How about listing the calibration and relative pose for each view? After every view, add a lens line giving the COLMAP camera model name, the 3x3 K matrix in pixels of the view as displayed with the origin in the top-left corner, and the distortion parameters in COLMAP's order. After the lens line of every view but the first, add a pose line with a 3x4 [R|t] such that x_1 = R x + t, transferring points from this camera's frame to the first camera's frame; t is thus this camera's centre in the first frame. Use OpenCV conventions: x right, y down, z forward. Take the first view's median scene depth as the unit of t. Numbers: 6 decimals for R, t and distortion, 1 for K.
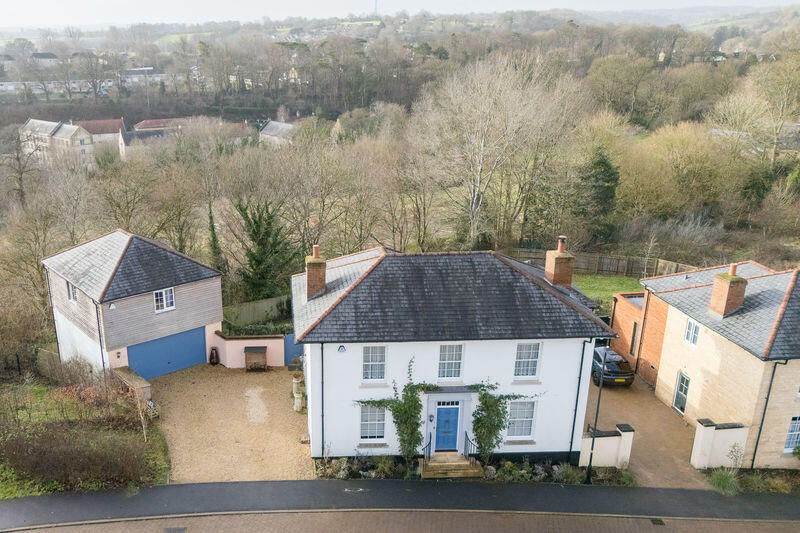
lens RADIAL K [[748.7, 0, 257.2], [0, 748.7, 267.5], [0, 0, 1]] dist [0.082391, -0.063409]
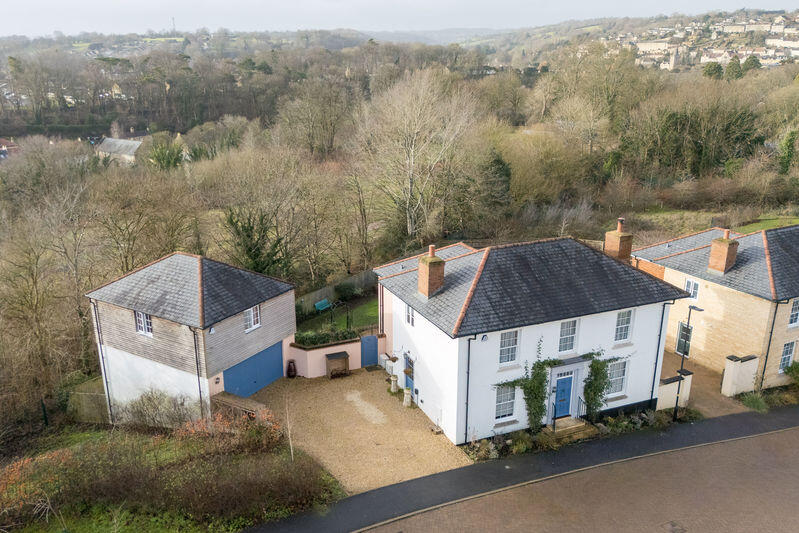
lens RADIAL K [[733.7, 0, 326.0], [0, 733.7, 267.1], [0, 0, 1]] dist [0.053698, -0.005069]
pose [[0.936907, -0.102477, 0.334220, -0.413294], [0.107161, 0.994232, 0.004447, -0.019874], [-0.332748, 0.031649, 0.942485, 0.076342]]
